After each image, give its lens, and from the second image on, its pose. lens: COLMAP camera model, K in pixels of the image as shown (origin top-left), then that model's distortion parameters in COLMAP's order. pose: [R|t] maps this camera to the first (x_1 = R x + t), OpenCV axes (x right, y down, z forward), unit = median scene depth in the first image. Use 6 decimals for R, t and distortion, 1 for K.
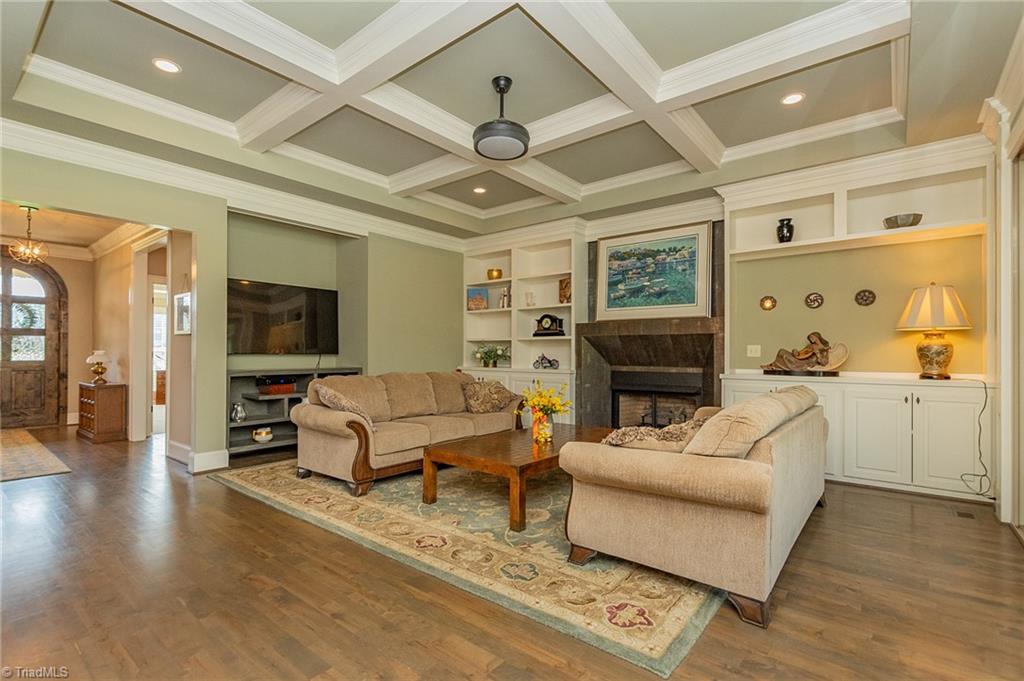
lens RADIAL K [[468.4, 0, 508.8], [0, 468.4, 348.3], [0, 0, 1]] dist [0.003268, -0.000265]
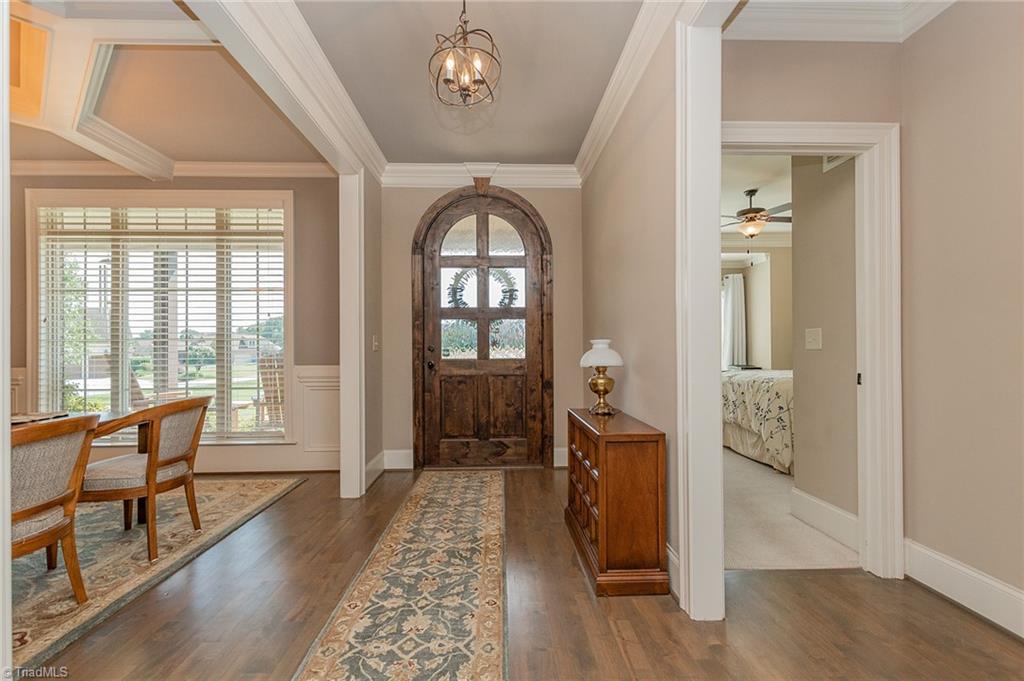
lens RADIAL K [[468.4, 0, 511.4], [0, 468.4, 343.6], [0, 0, 1]] dist [0.003268, -0.000265]
pose [[0.652691, -0.012065, -0.757528, -0.540003], [0.013074, 0.999904, -0.004661, 0.008548], [0.757511, -0.006862, 0.652786, 0.589816]]
